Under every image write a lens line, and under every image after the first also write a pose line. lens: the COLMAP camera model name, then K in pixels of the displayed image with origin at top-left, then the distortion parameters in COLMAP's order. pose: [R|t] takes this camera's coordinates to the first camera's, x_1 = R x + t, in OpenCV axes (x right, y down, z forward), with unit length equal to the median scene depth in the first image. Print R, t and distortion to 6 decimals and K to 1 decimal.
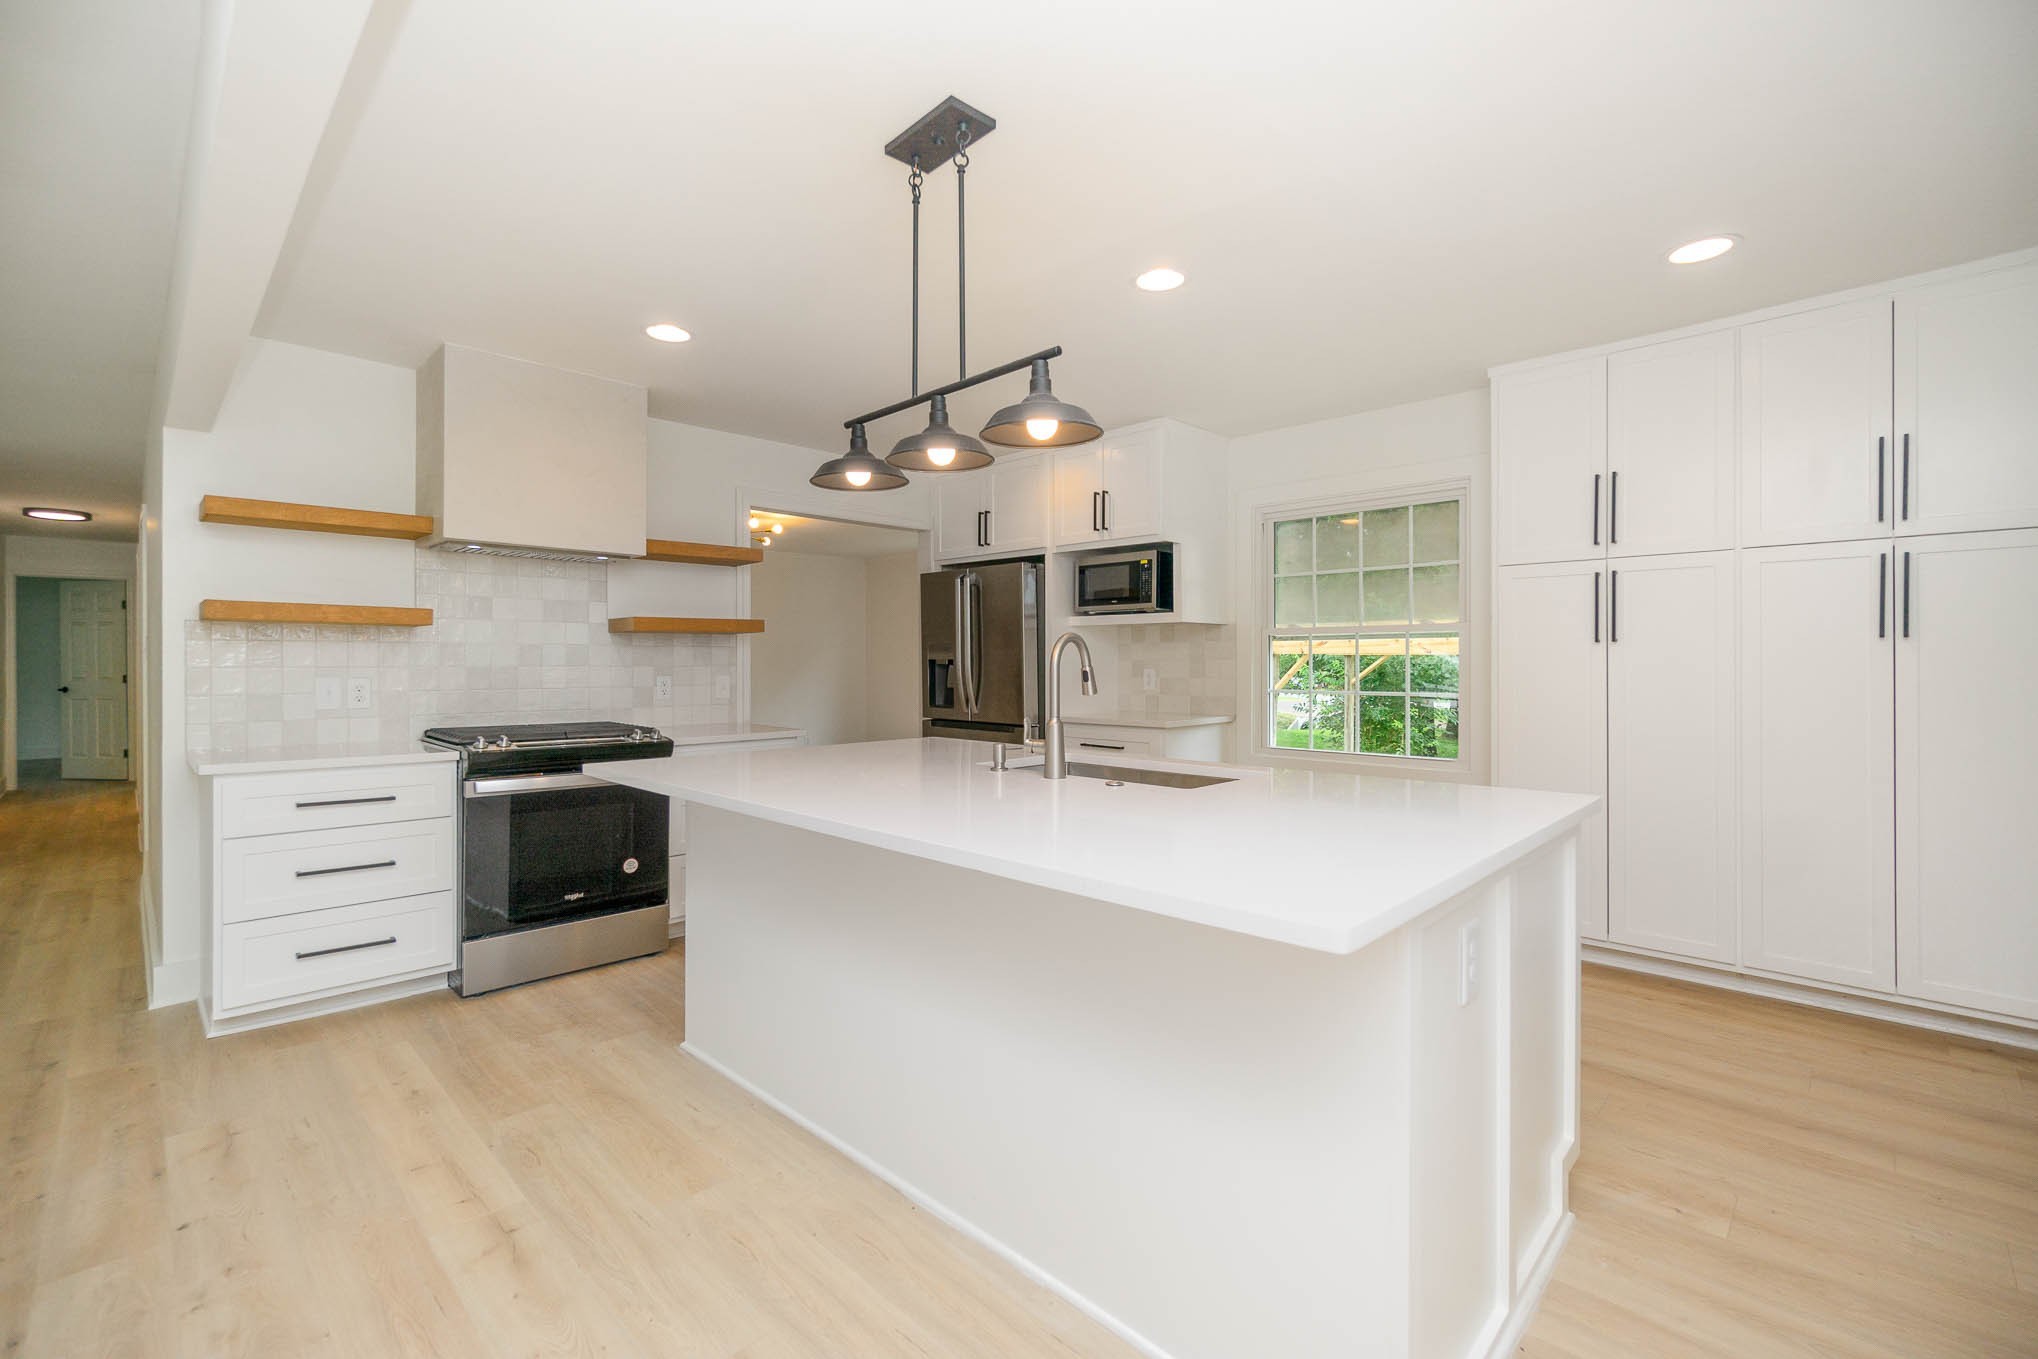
lens RADIAL K [[876.2, 0, 1024.6], [0, 876.2, 672.3], [0, 0, 1]] dist [0.000020, 0.000532]
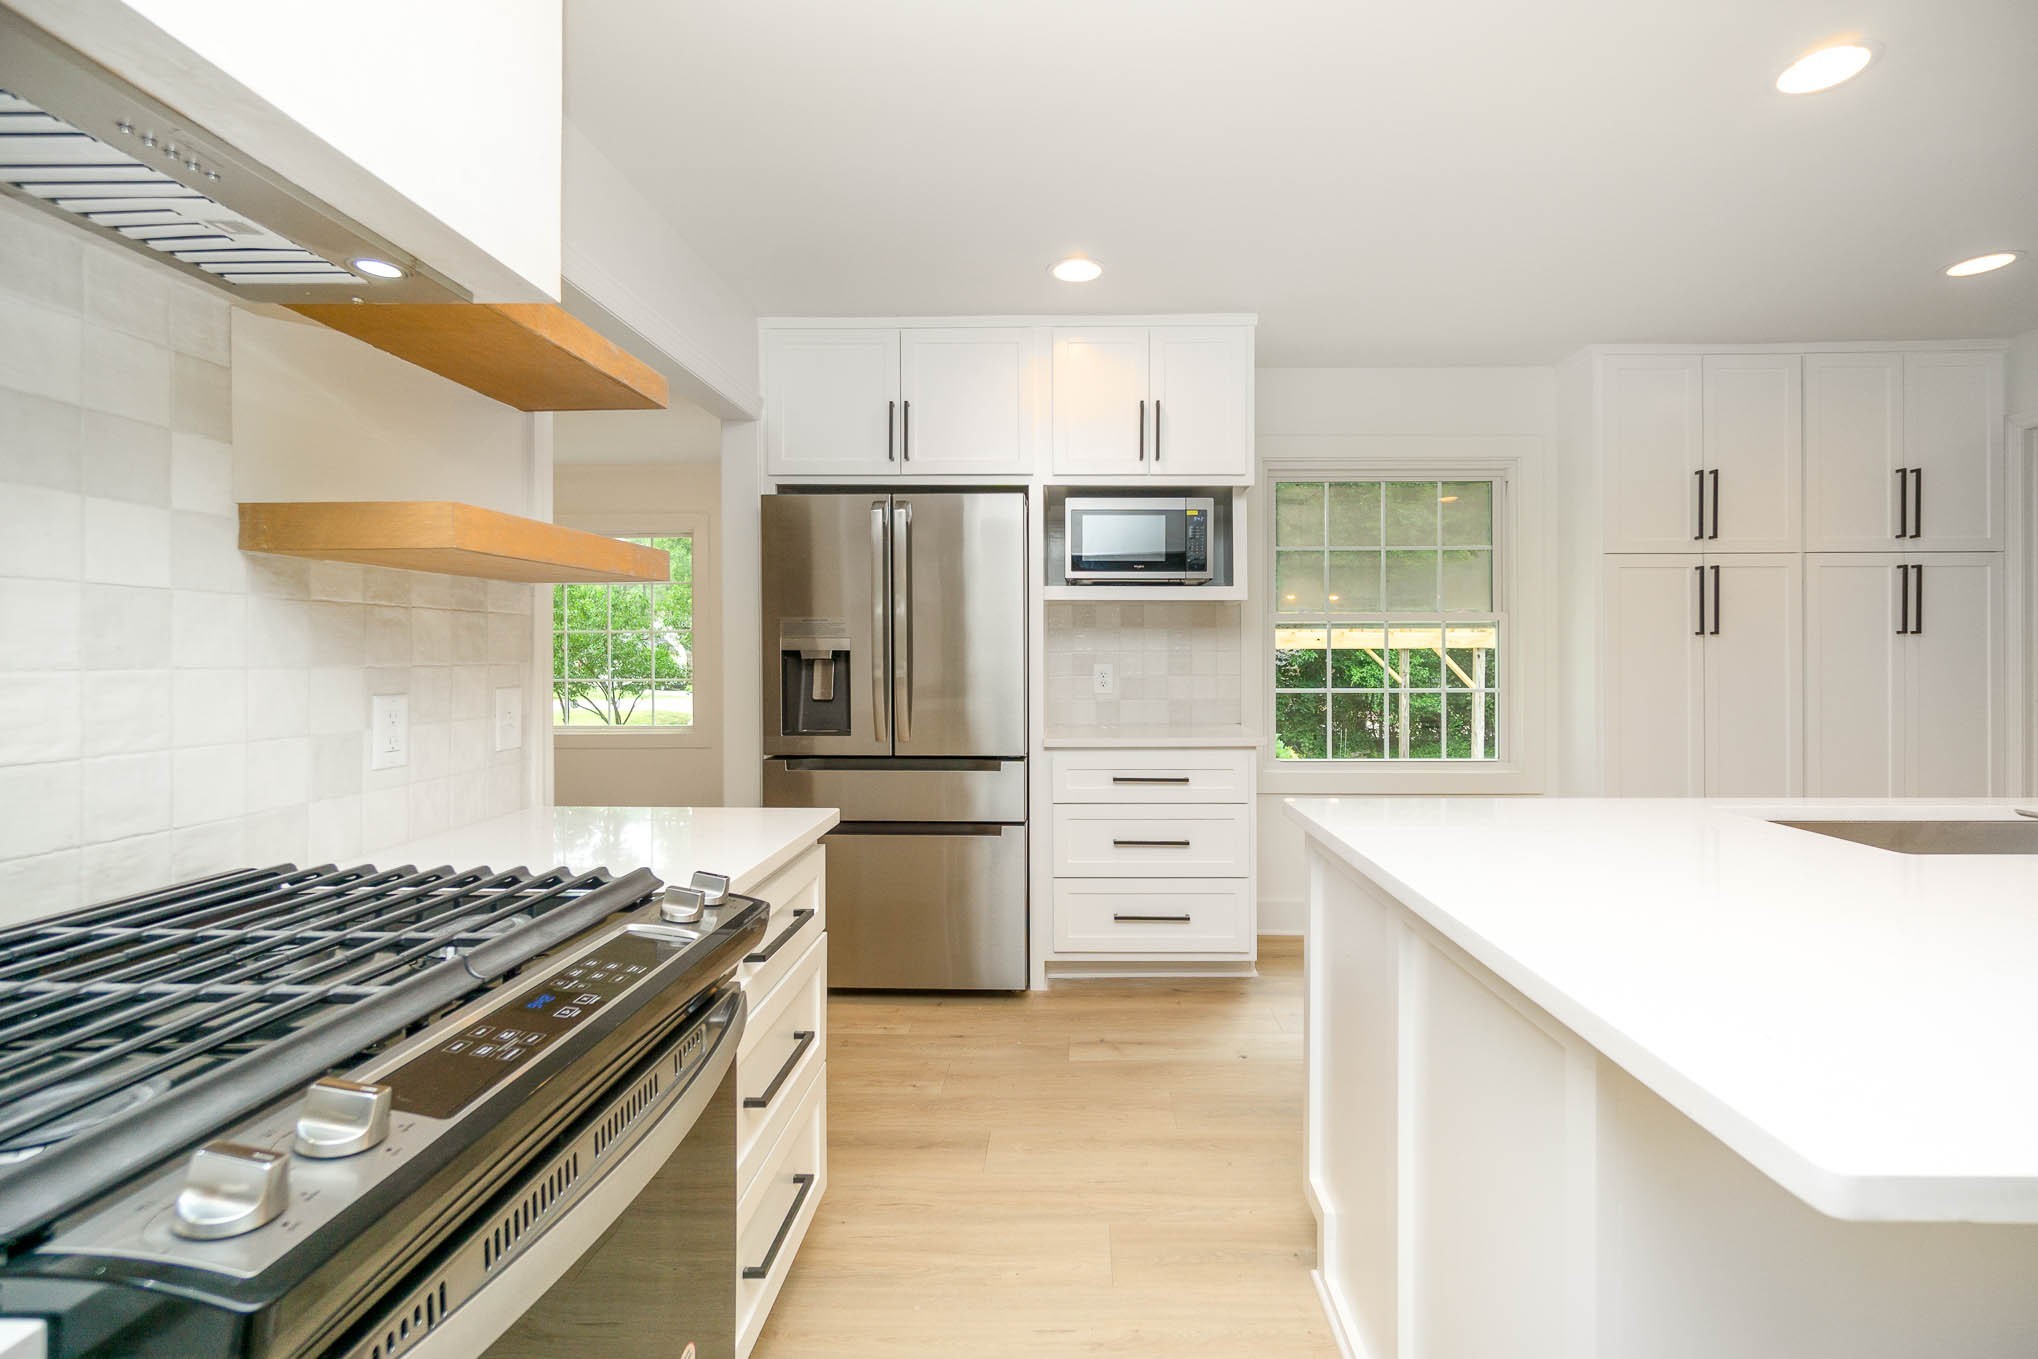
lens RADIAL K [[876.2, 0, 1027.4], [0, 876.2, 669.2], [0, 0, 1]] dist [0.000020, 0.000532]
pose [[0.736188, -0.010104, 0.676702, -0.442457], [0.005437, 0.999945, 0.009014, -0.007508], [-0.676756, -0.002957, 0.736202, 0.575803]]
